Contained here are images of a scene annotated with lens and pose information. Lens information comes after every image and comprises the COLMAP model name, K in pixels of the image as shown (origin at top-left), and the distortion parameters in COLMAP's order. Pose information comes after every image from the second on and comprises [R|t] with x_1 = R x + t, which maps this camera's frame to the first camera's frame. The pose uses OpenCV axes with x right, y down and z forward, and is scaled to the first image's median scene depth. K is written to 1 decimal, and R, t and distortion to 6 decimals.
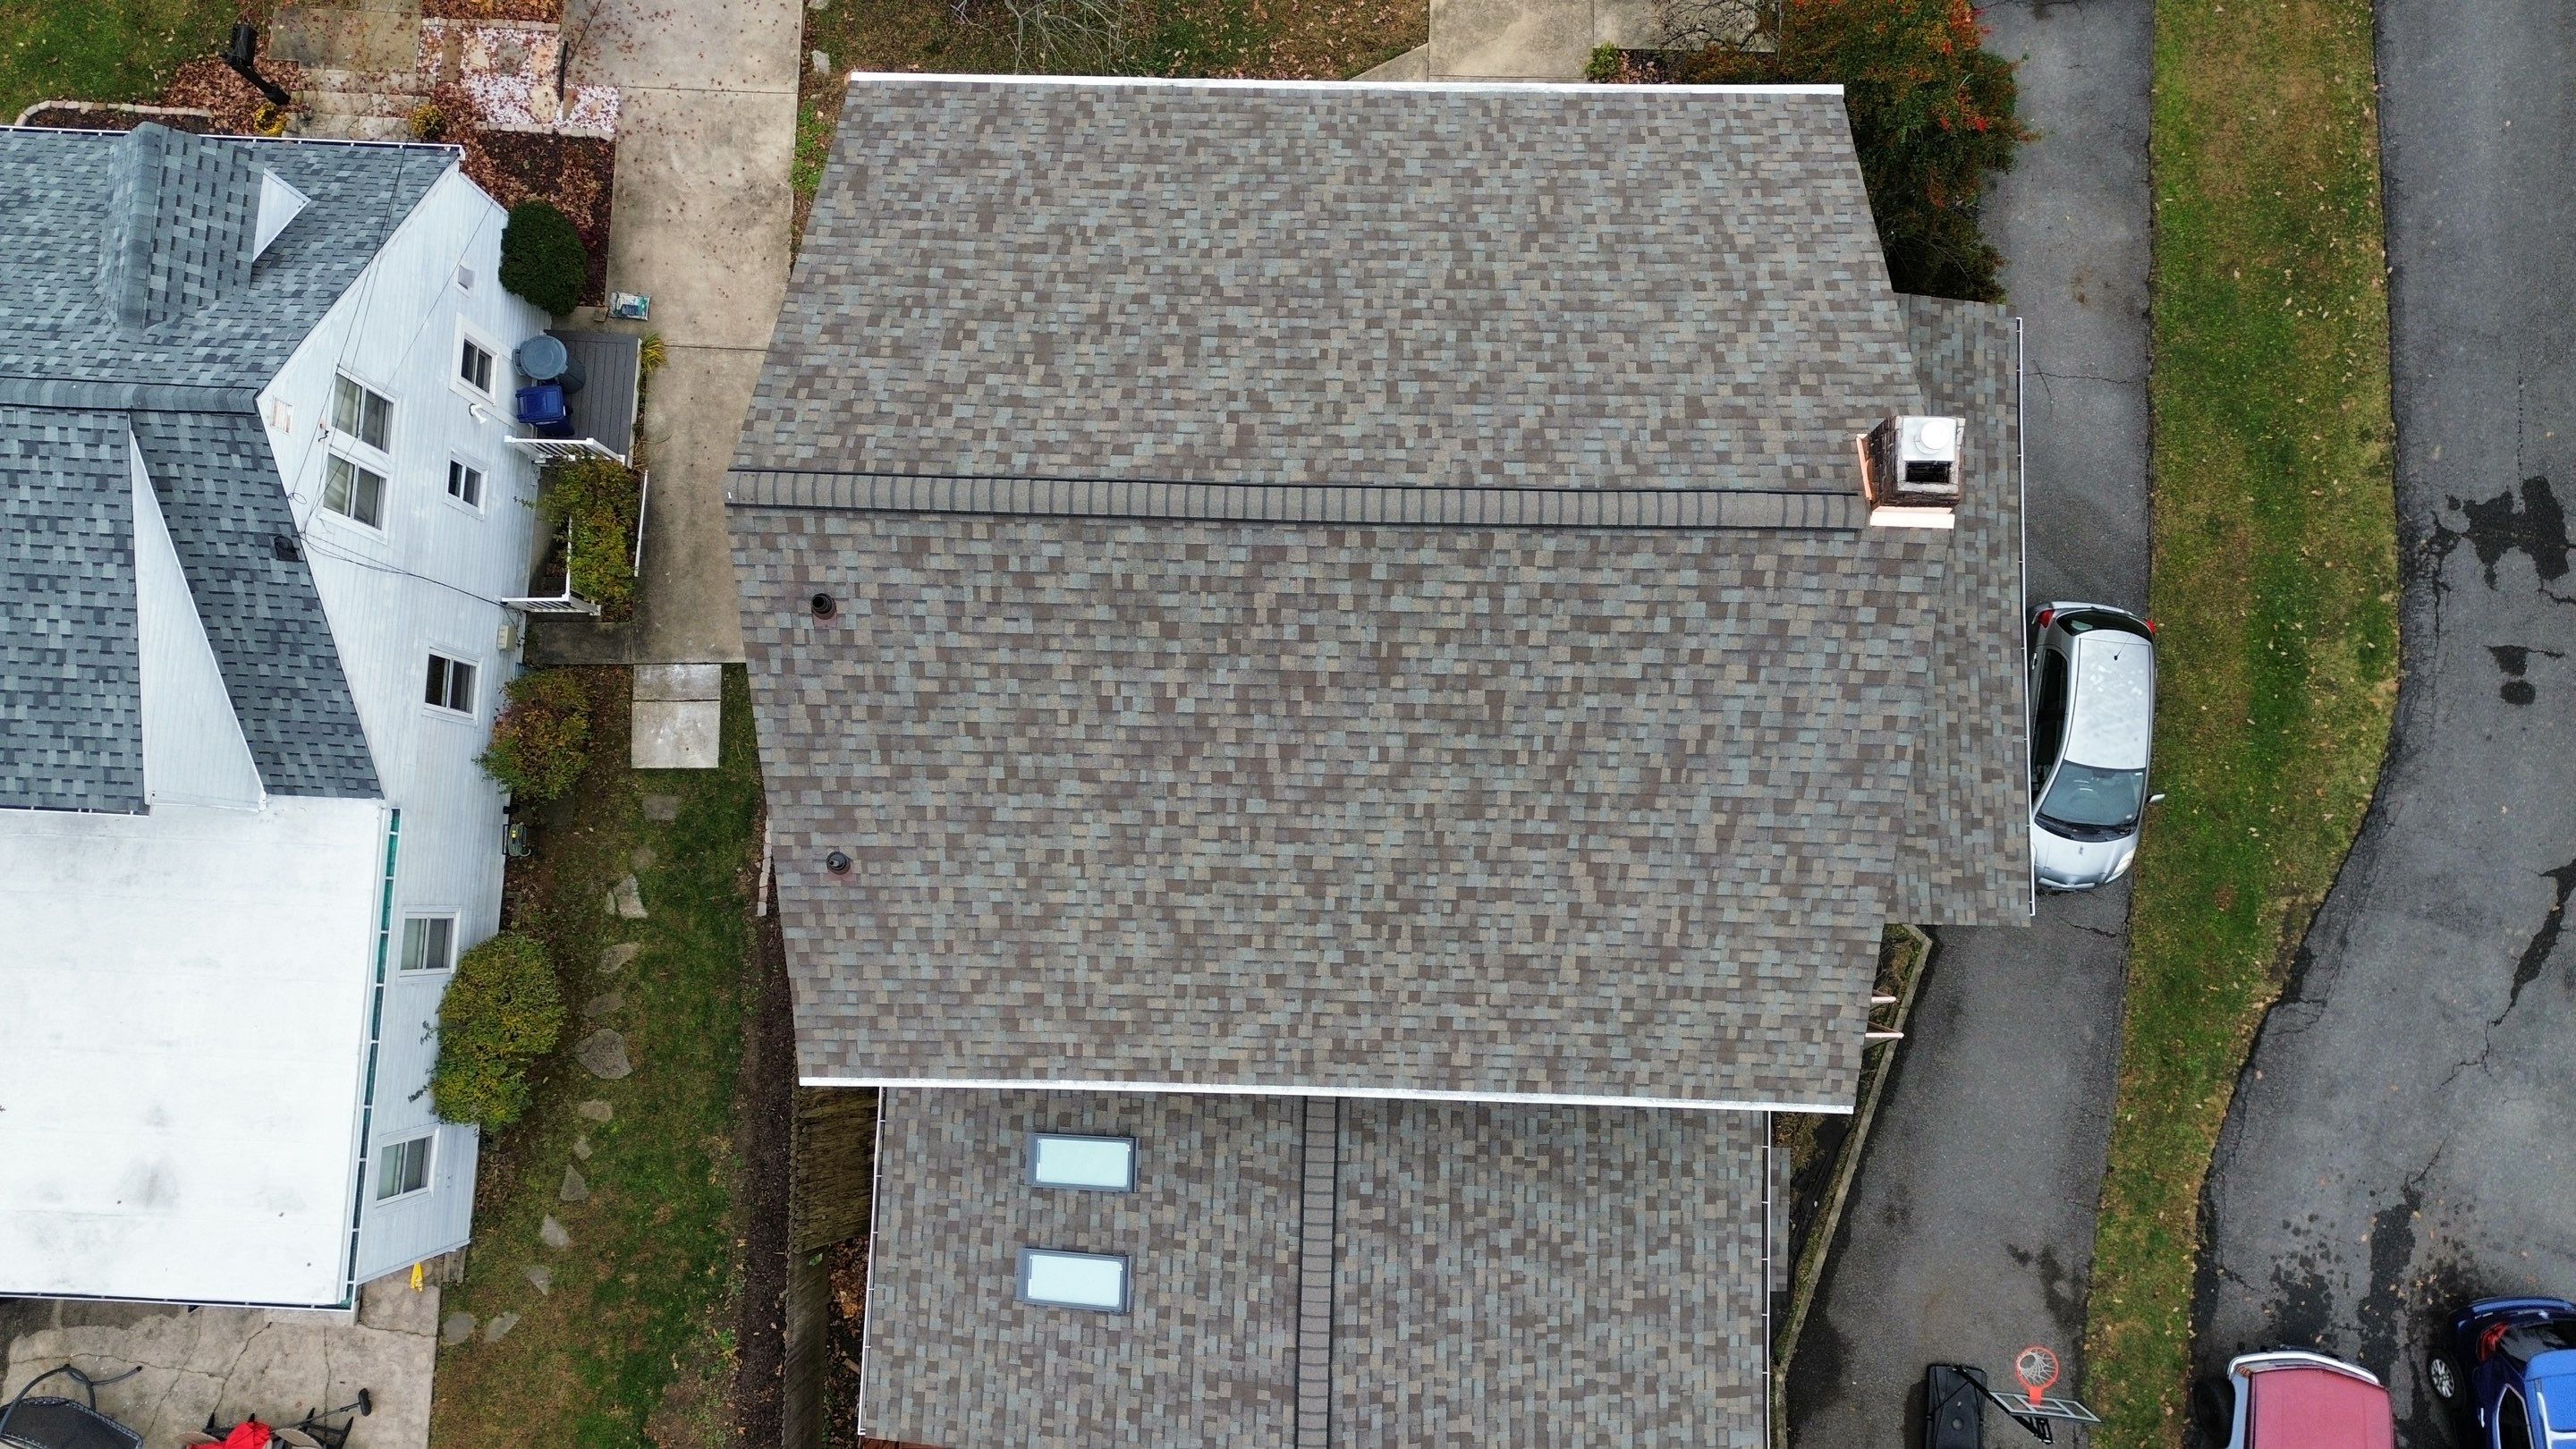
lens RADIAL K [[1816.1, 0, 1284.7], [0, 1816.1, 713.2], [0, 0, 1]] dist [0.051516, -0.034531]
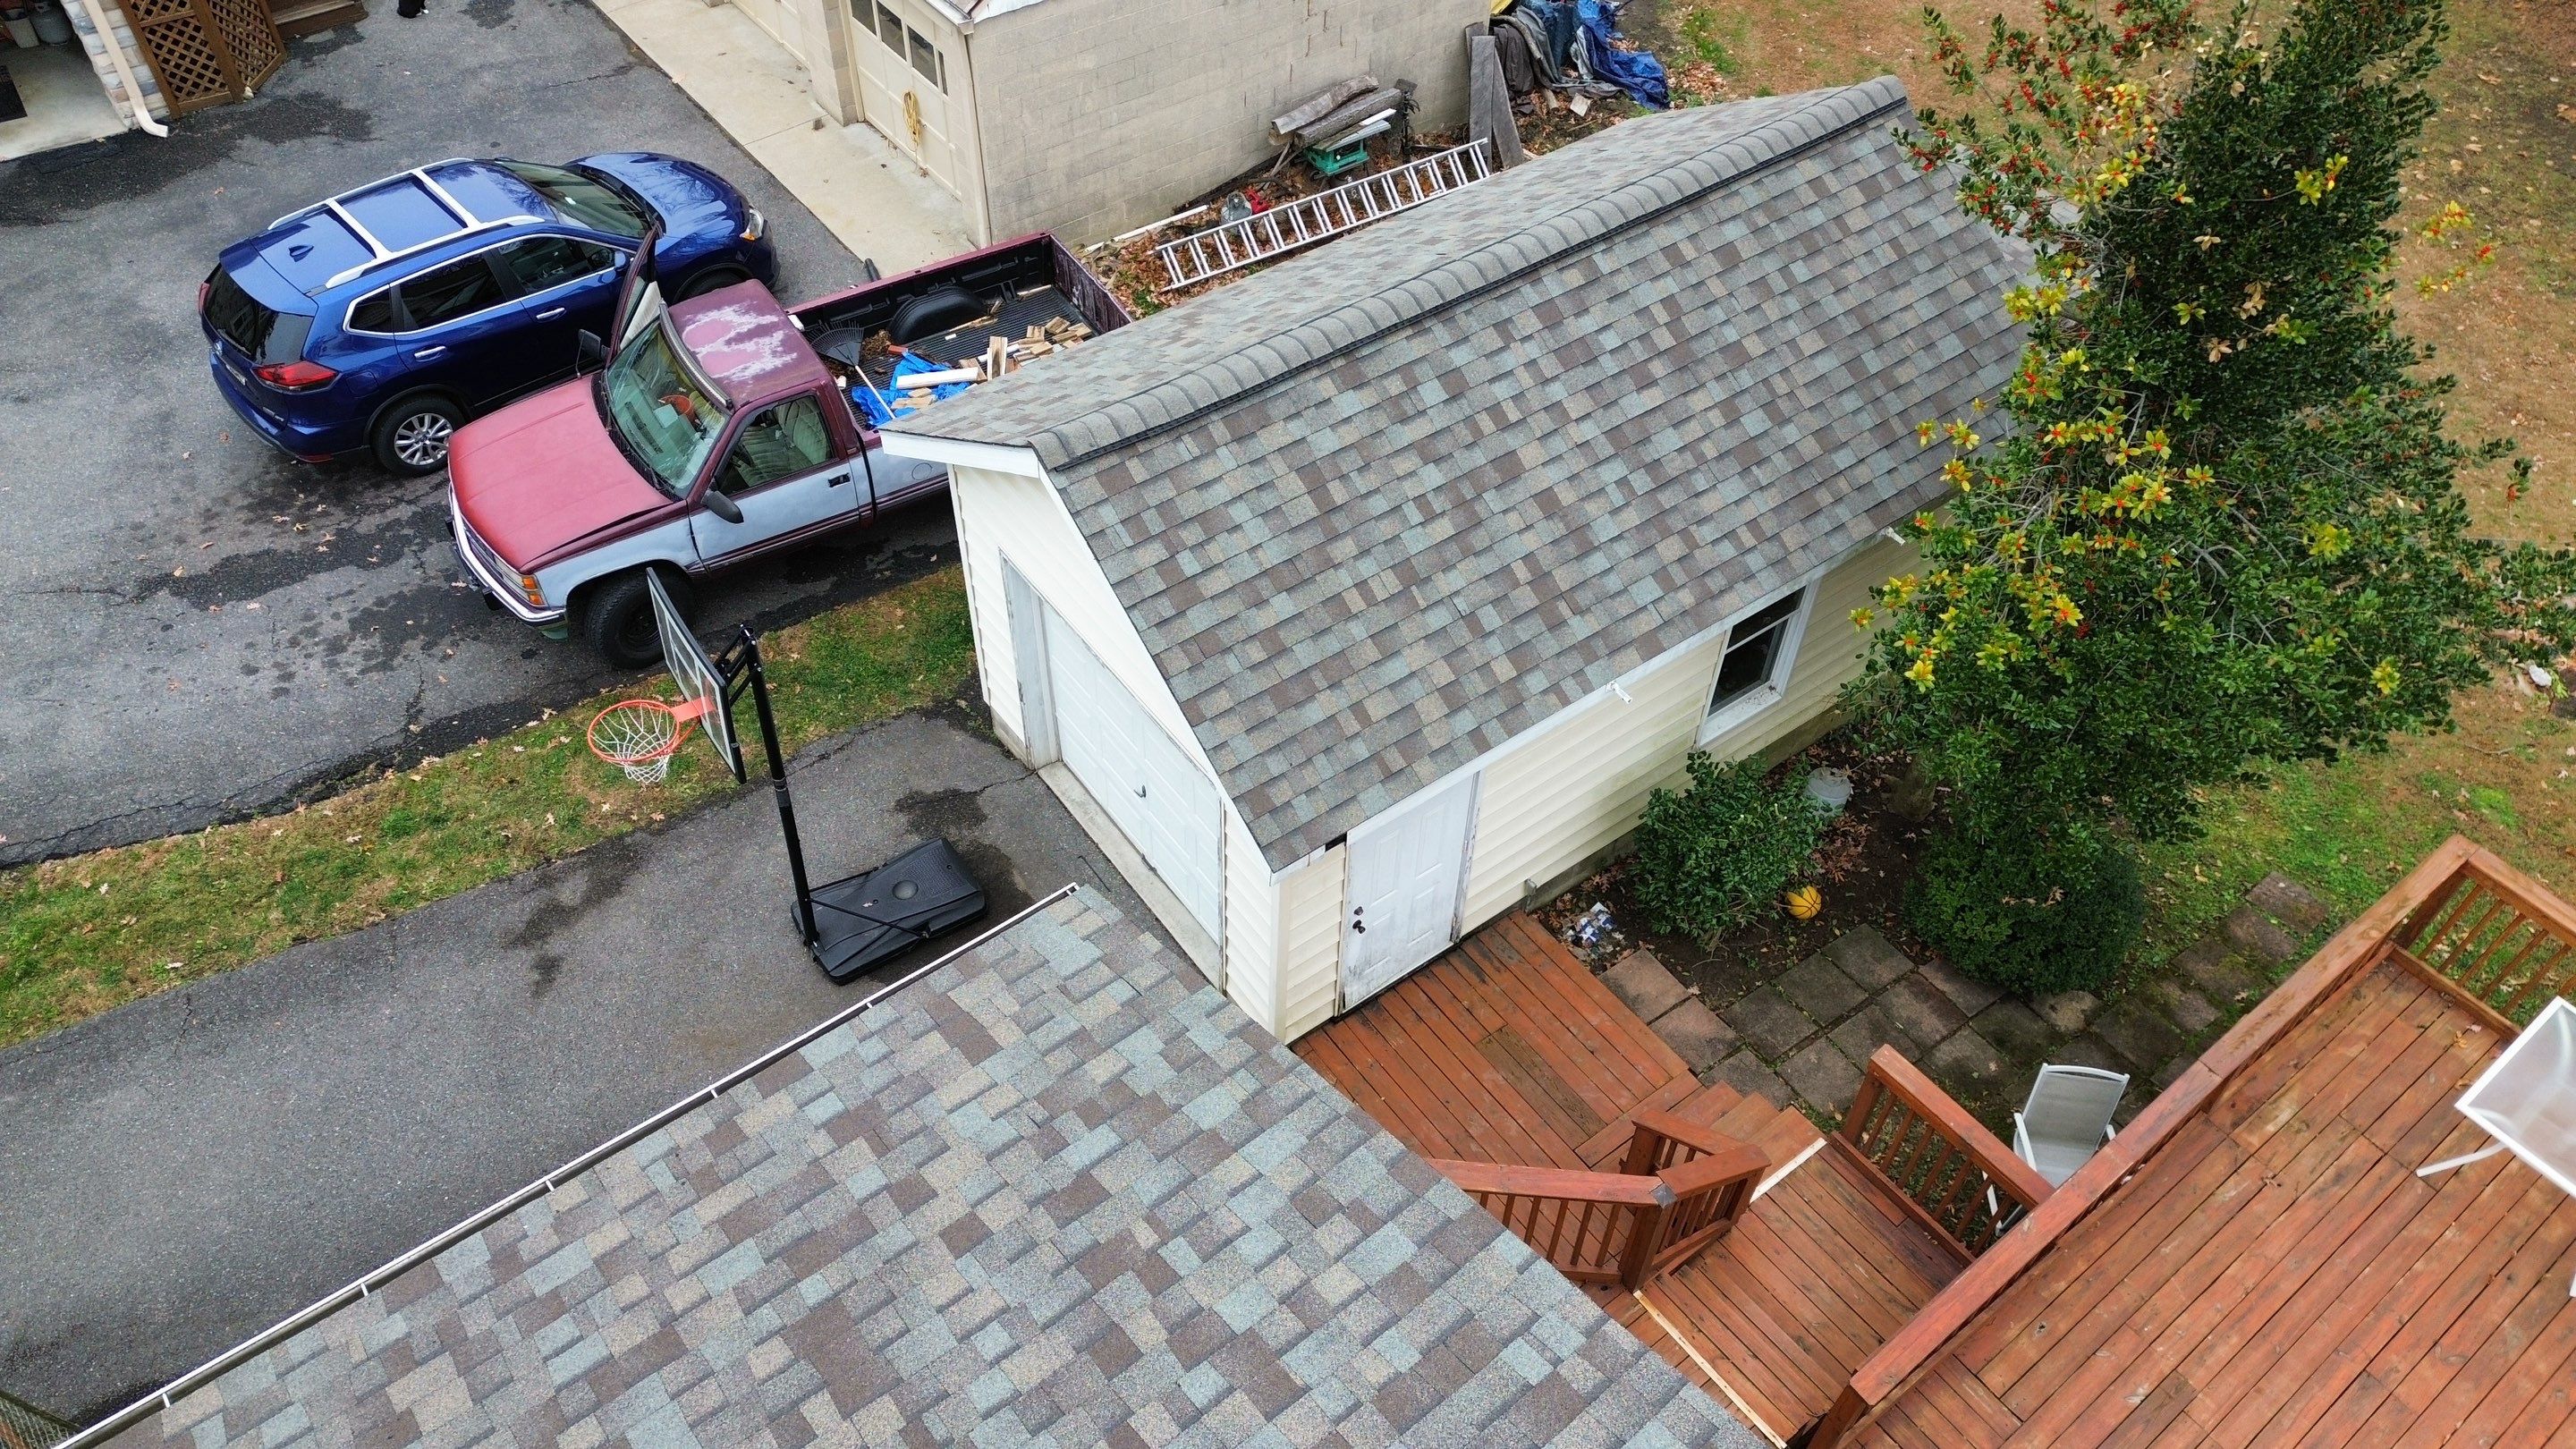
lens RADIAL K [[1816.1, 0, 1297.5], [0, 1816.1, 719.6], [0, 0, 1]] dist [0.051516, -0.034531]
pose [[-0.633226, -0.565716, 0.528196, 0.055245], [0.767460, -0.370644, 0.523094, 0.221777], [-0.100150, 0.736606, 0.668866, 0.611206]]
